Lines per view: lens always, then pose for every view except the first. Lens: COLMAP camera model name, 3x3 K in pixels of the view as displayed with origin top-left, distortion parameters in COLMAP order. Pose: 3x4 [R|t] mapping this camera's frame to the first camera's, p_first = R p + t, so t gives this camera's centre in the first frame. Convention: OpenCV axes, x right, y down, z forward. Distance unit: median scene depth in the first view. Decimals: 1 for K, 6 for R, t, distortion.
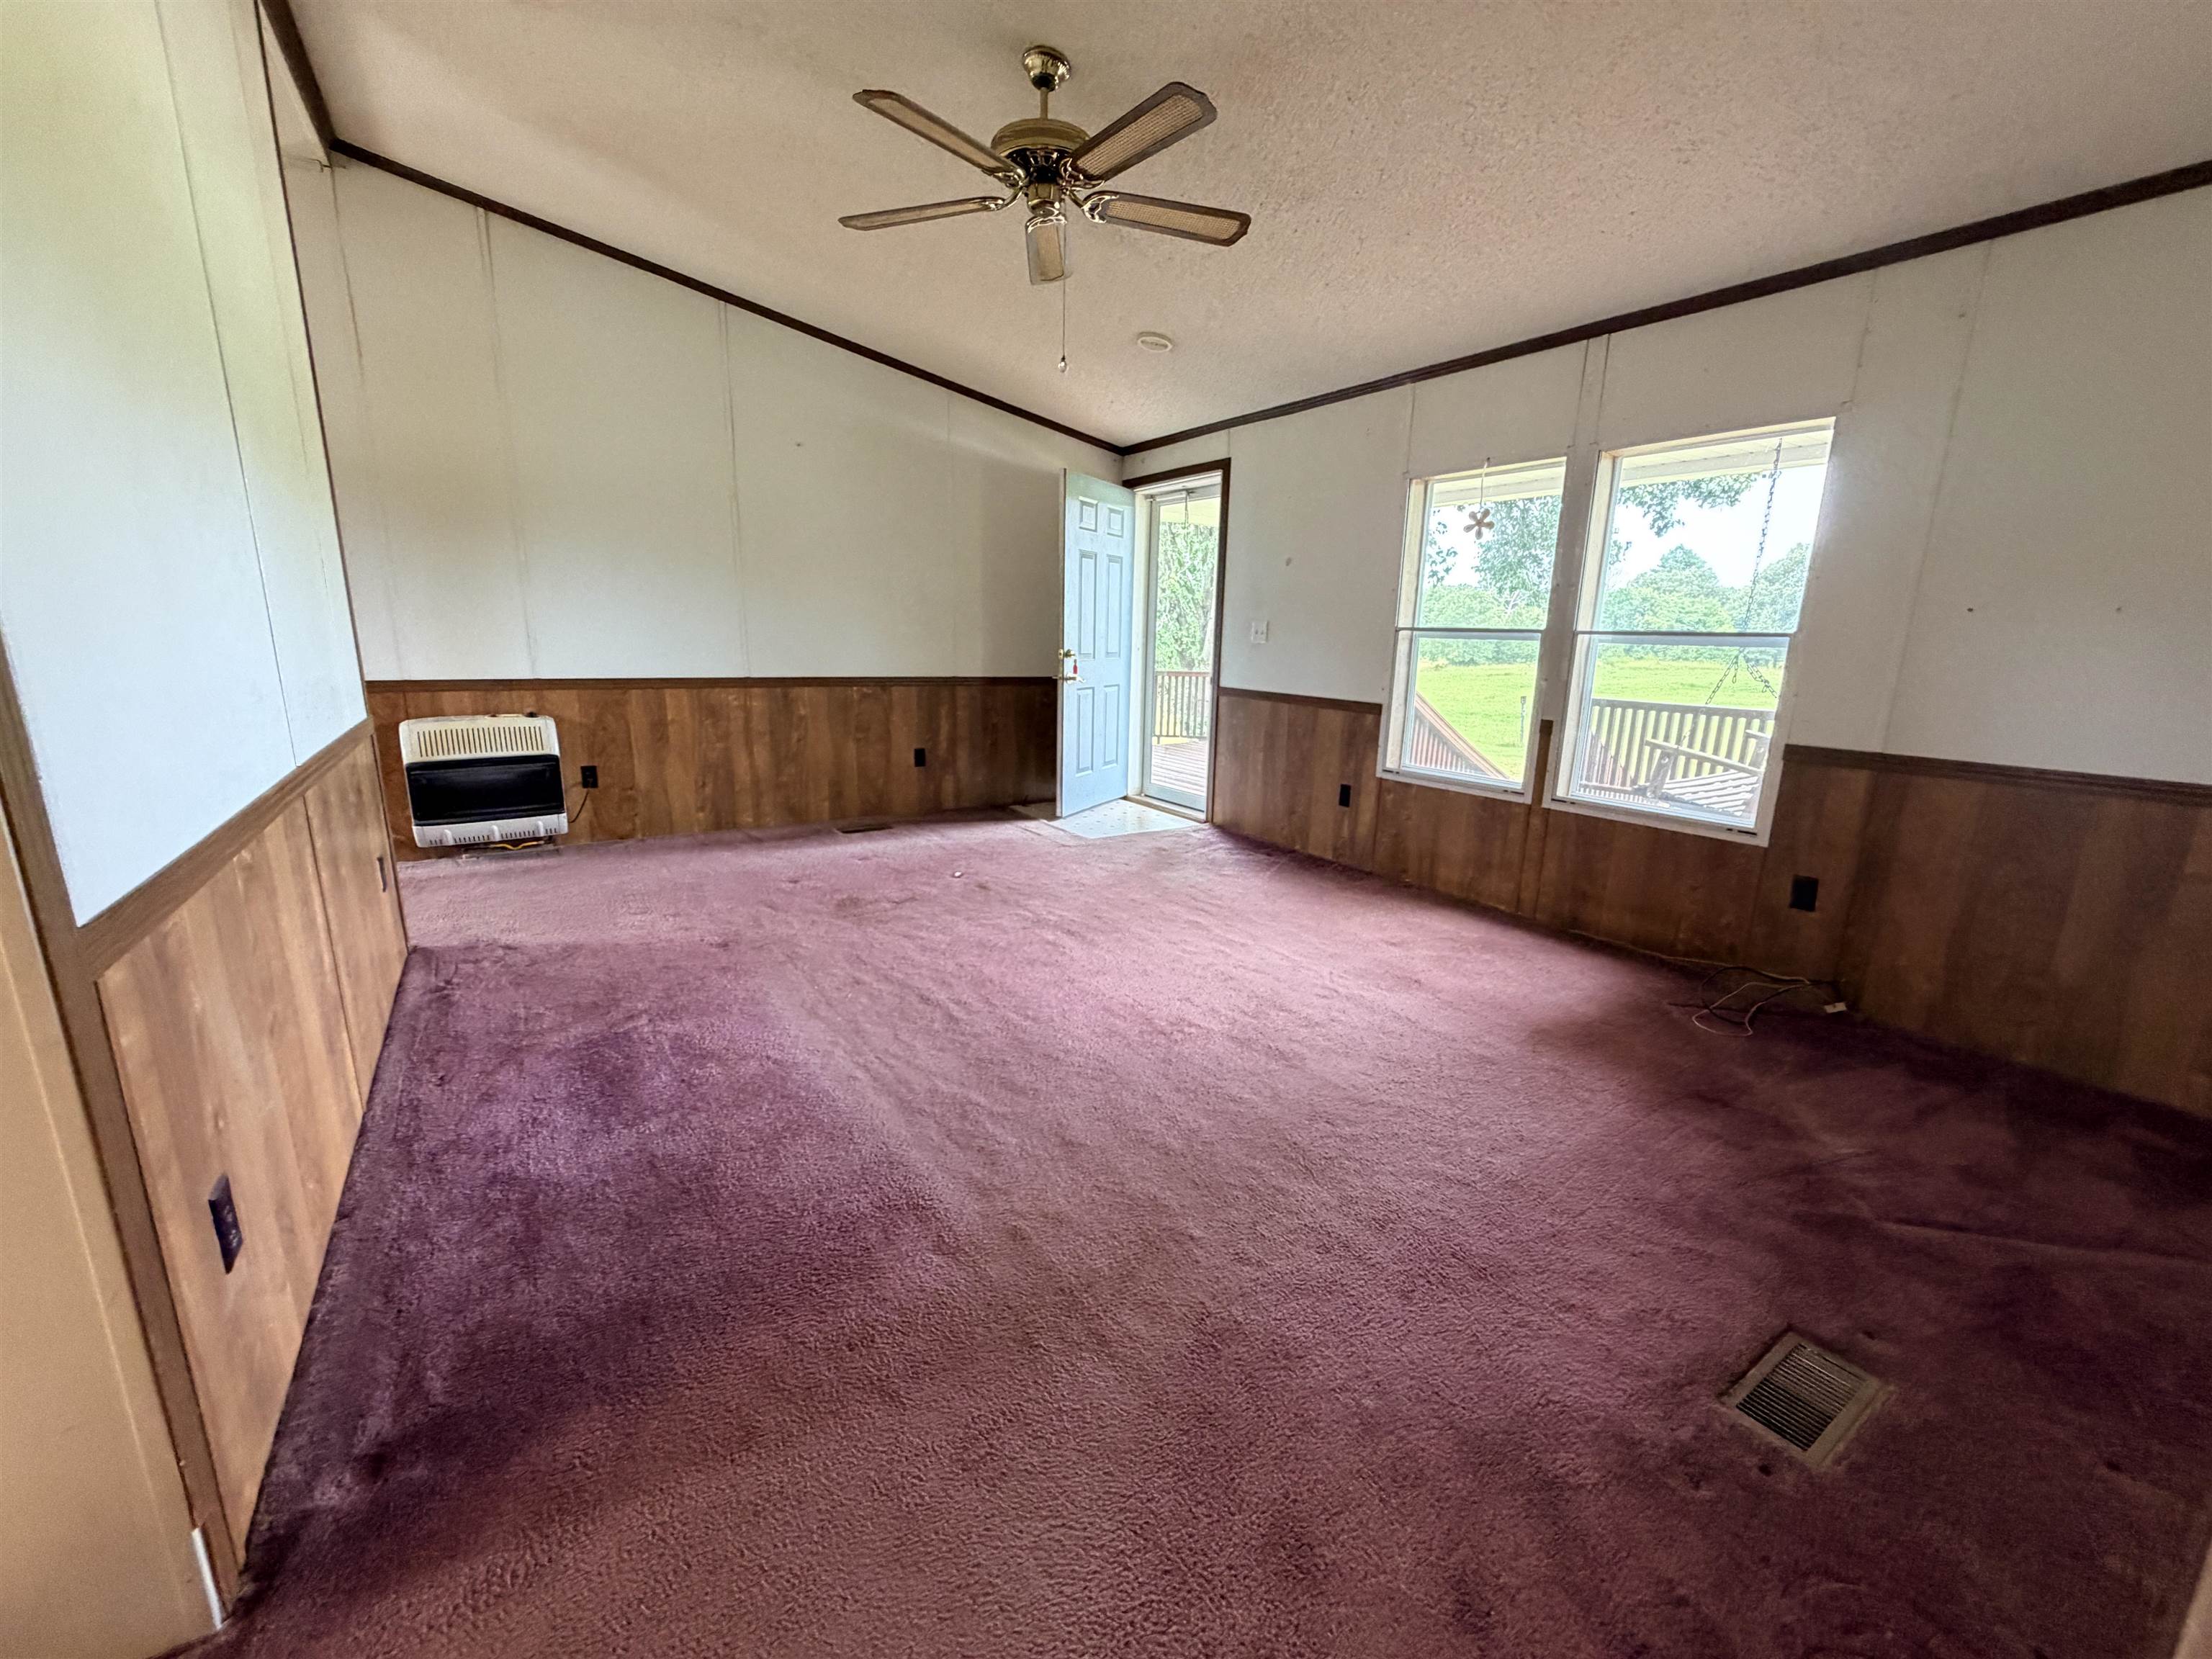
lens RADIAL K [[881.1, 0, 1094.0], [0, 881.1, 840.6], [0, 0, 1]] dist [0.000790, -0.000068]
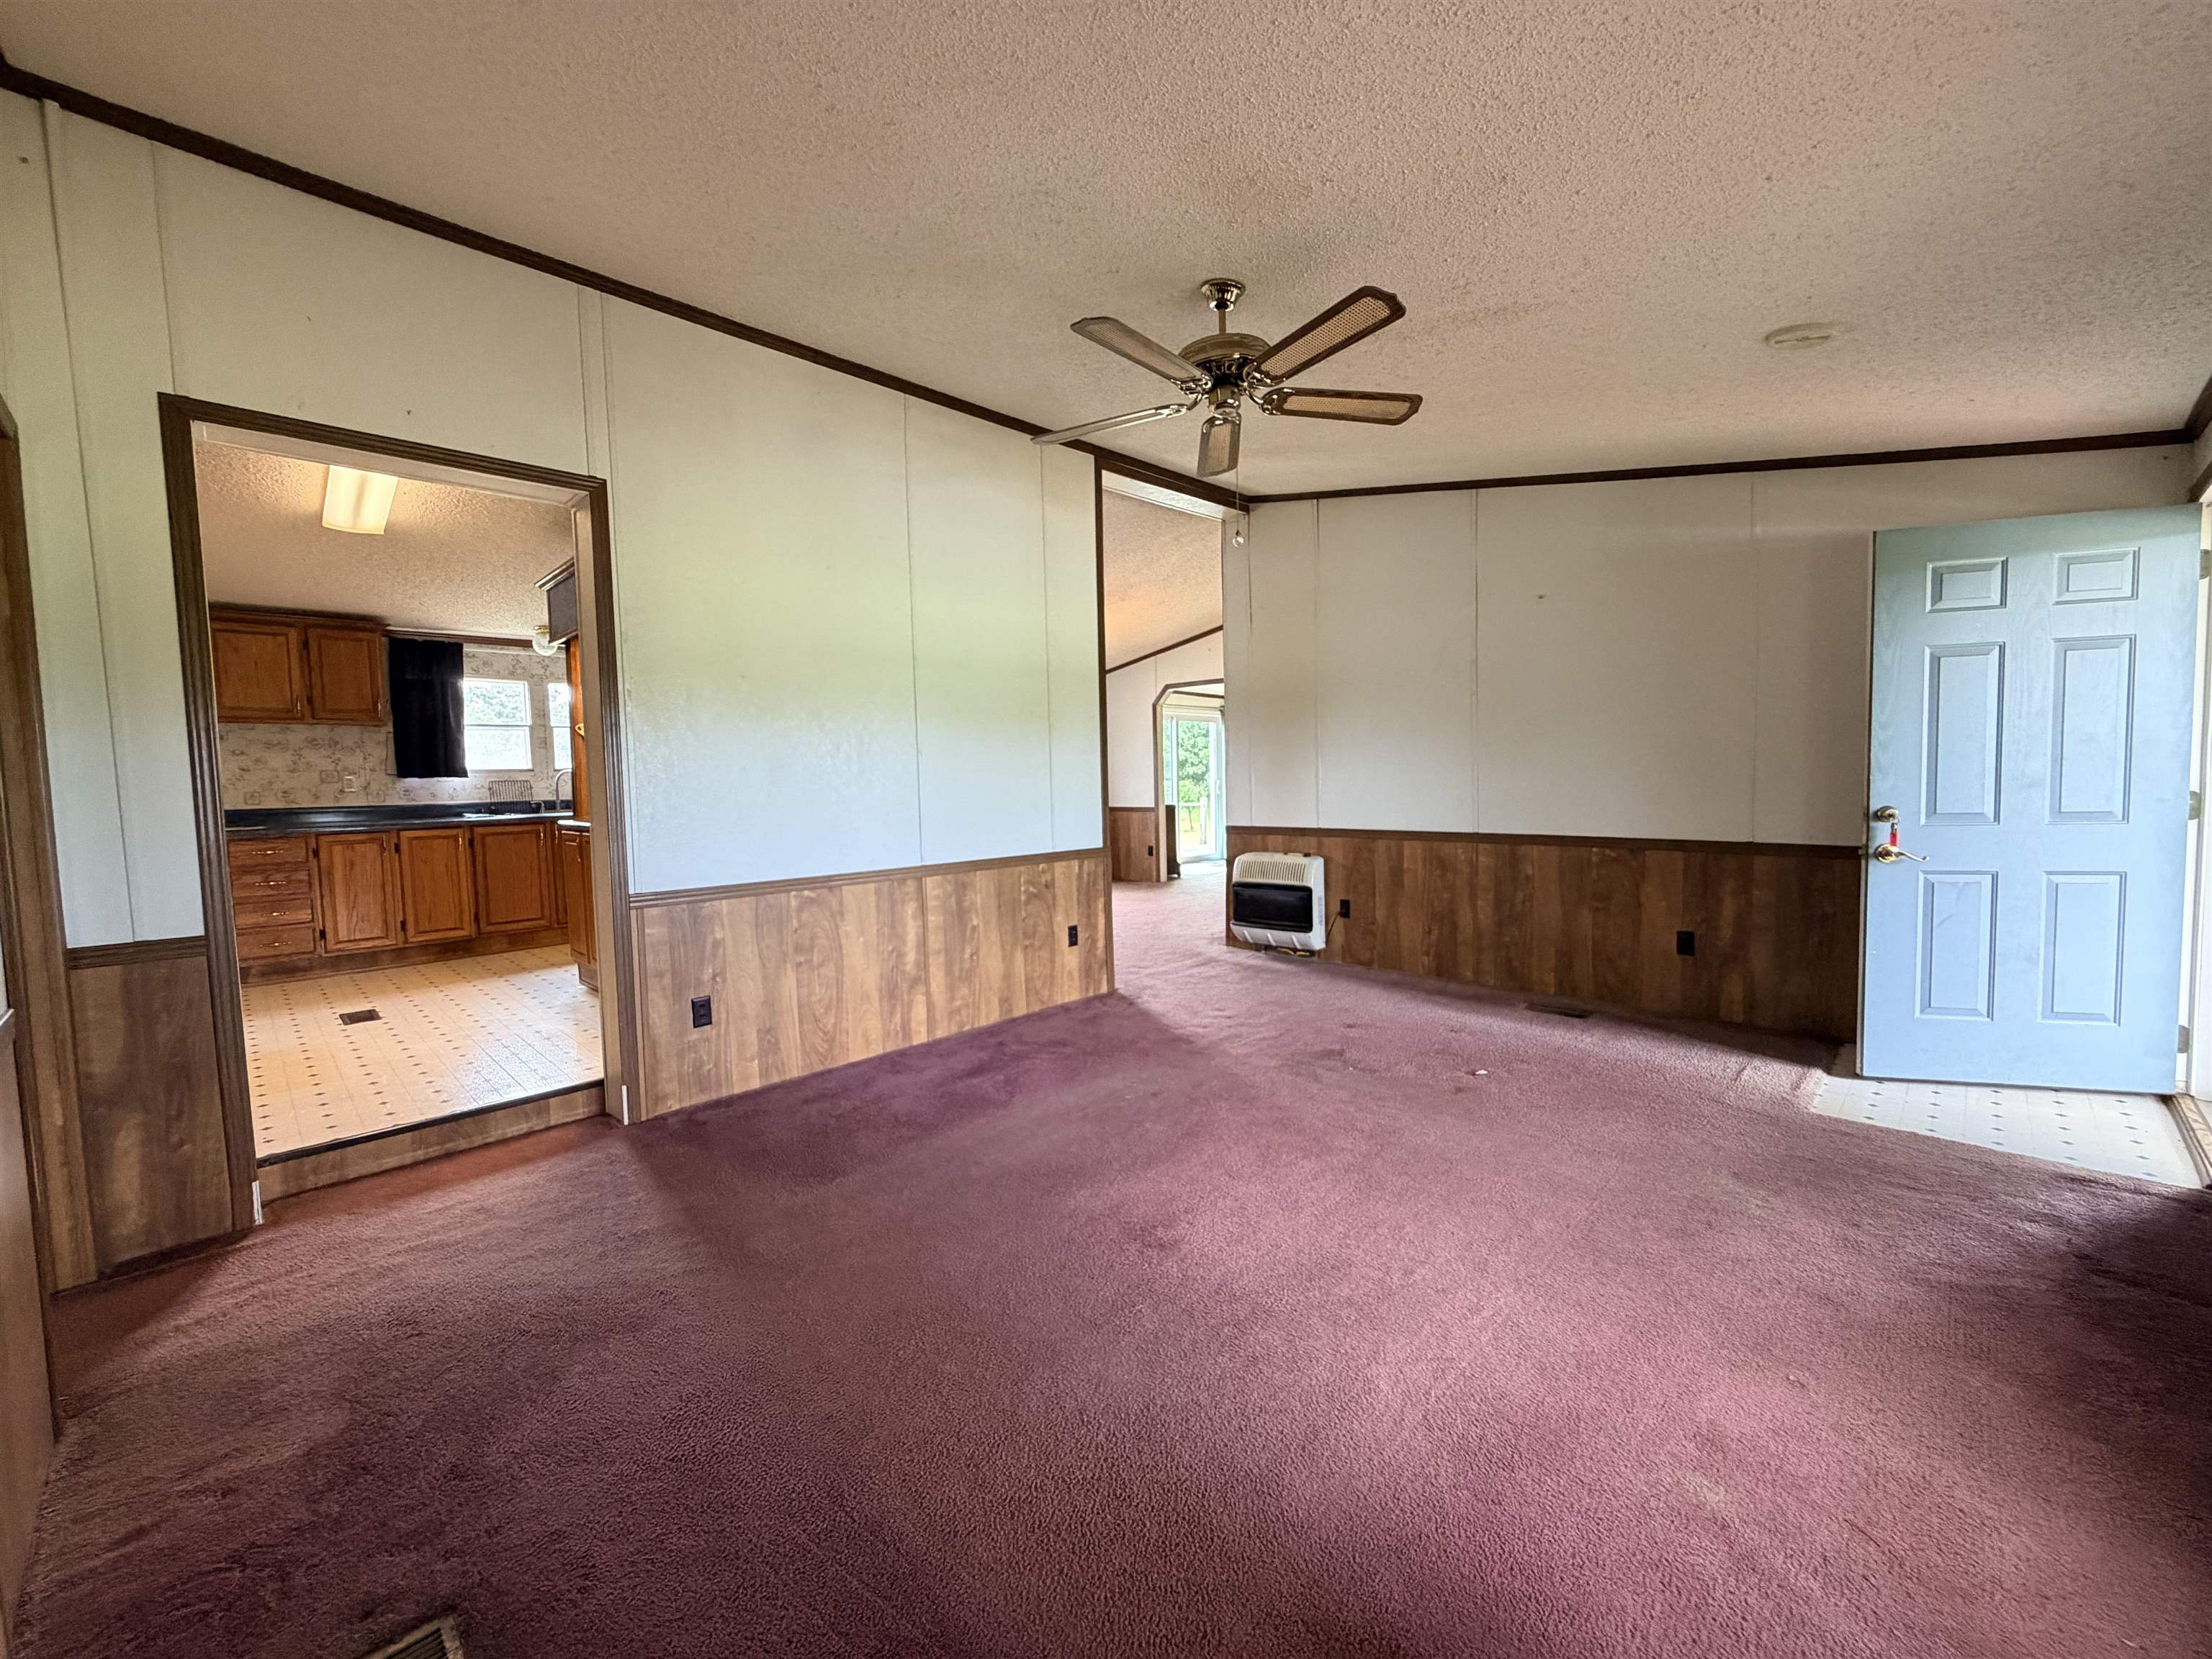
lens RADIAL K [[881.1, 0, 1096.2], [0, 881.1, 833.7], [0, 0, 1]] dist [0.000790, -0.000068]
pose [[0.203247, 0.035650, -0.978478, 0.501082], [-0.200411, 0.979694, -0.005935, -0.090667], [0.958398, 0.197304, 0.206264, 0.375099]]
